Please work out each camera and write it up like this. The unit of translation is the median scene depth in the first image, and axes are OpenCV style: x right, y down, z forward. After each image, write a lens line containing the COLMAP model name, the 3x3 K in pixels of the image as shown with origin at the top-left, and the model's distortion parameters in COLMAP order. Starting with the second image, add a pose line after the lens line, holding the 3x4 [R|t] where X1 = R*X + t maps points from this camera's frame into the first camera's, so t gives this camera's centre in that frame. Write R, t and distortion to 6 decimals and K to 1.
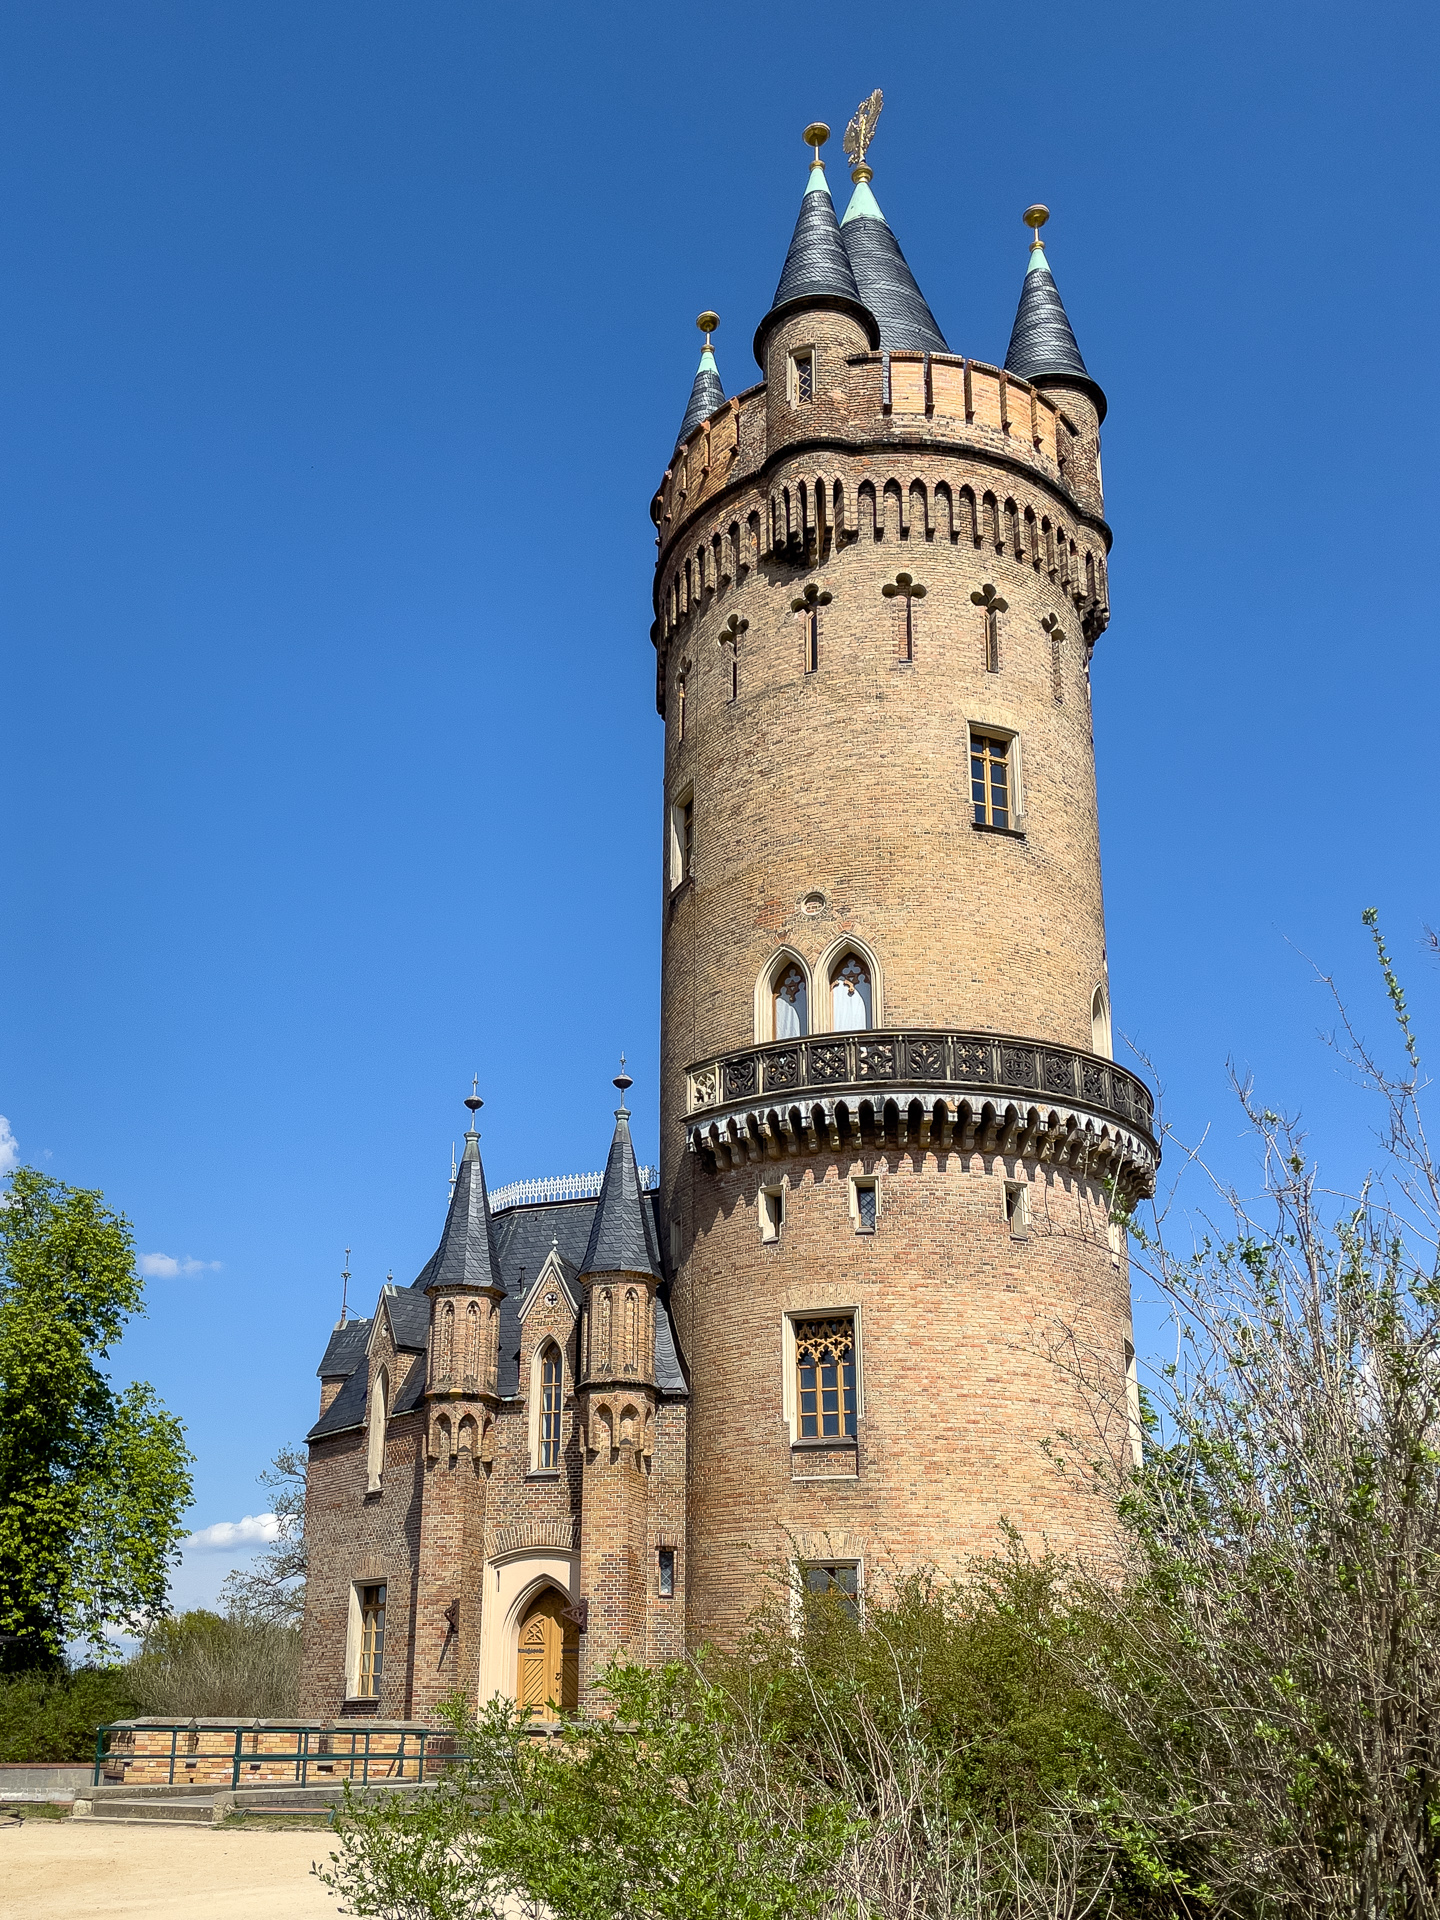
lens RADIAL K [[1665.0, 0, 711.4], [0, 1665.0, 963.1], [0, 0, 1]] dist [0.049764, -0.028070]
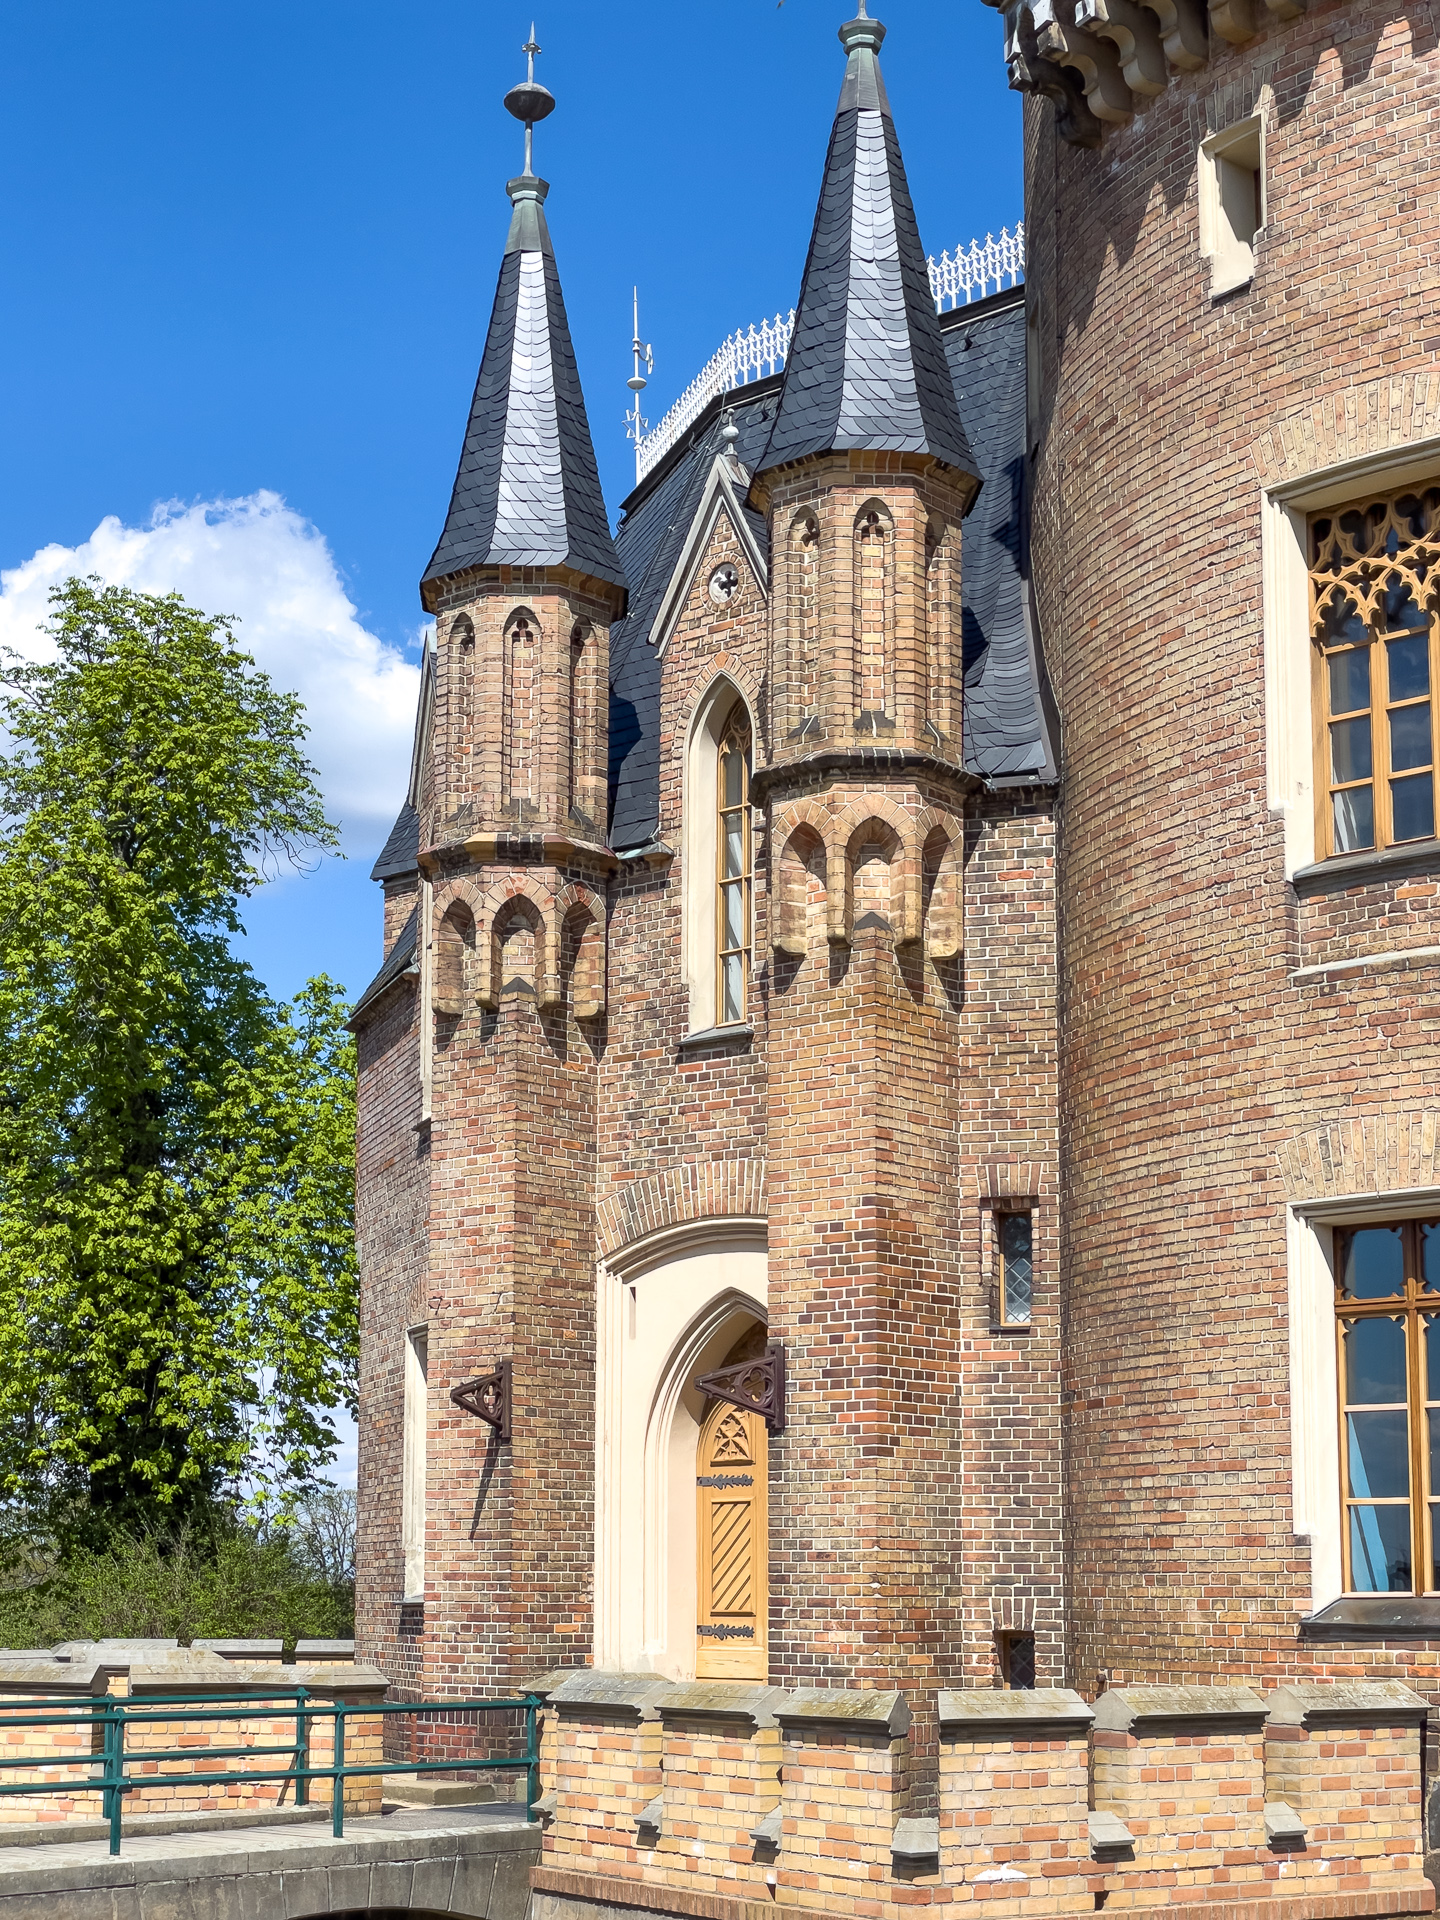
lens RADIAL K [[3337.2, 0, 725.0], [0, 3337.2, 961.3], [0, 0, 1]] dist [0.011401, 0.000000]
pose [[0.953365, -0.073436, -0.292751, 0.115226], [0.139764, 0.967102, 0.212555, 0.132565], [0.267511, -0.243559, 0.932264, 0.317789]]
